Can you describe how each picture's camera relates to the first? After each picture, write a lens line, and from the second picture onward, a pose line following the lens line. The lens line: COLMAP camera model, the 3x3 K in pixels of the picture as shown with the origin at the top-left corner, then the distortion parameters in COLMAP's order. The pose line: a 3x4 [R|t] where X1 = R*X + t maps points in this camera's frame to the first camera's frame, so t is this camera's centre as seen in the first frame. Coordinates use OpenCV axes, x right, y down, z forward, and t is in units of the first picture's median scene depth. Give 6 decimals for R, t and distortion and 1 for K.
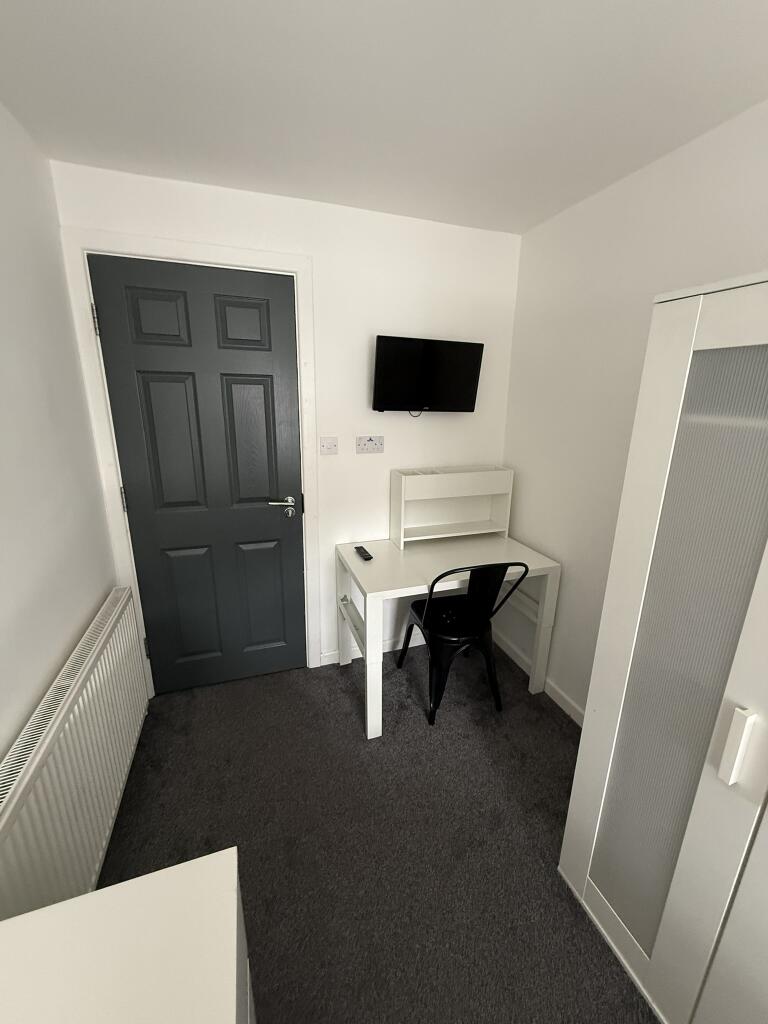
lens RADIAL K [[407.7, 0, 386.9], [0, 407.7, 509.4], [0, 0, 1]] dist [0.003615, 0.000210]
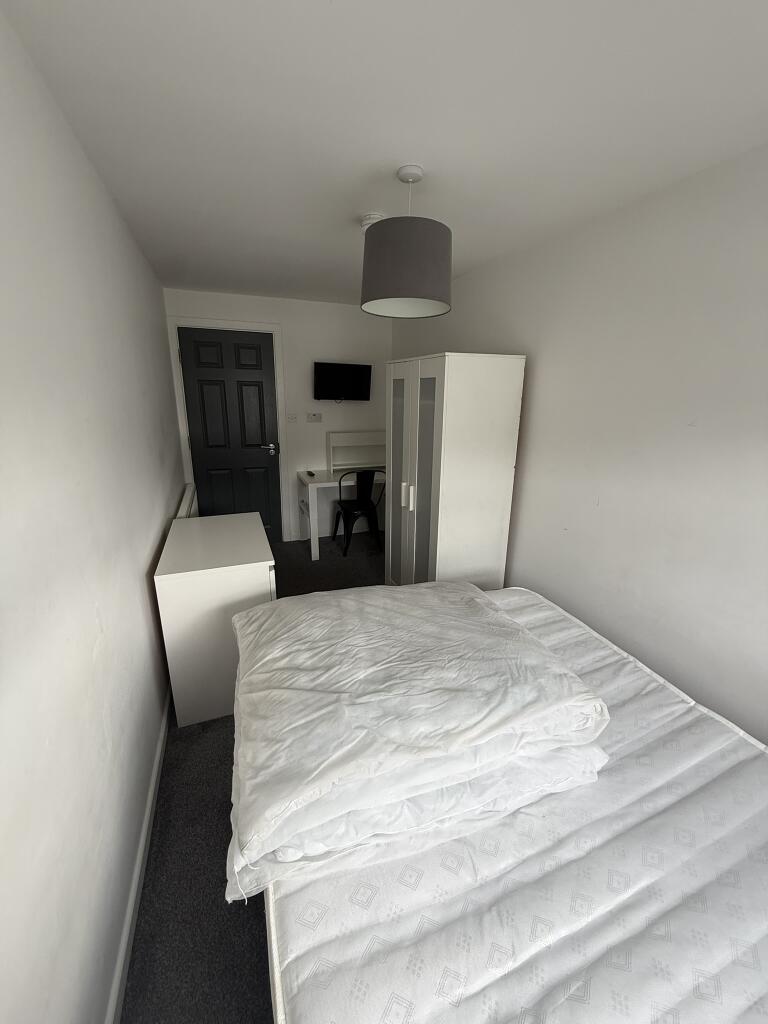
lens RADIAL K [[407.7, 0, 386.9], [0, 407.7, 509.4], [0, 0, 1]] dist [0.003615, 0.000210]
pose [[0.999207, -0.006958, 0.039194, 0.240608], [0.006179, 0.999782, 0.019964, 0.254440], [-0.039325, -0.019706, 0.999032, -1.007829]]
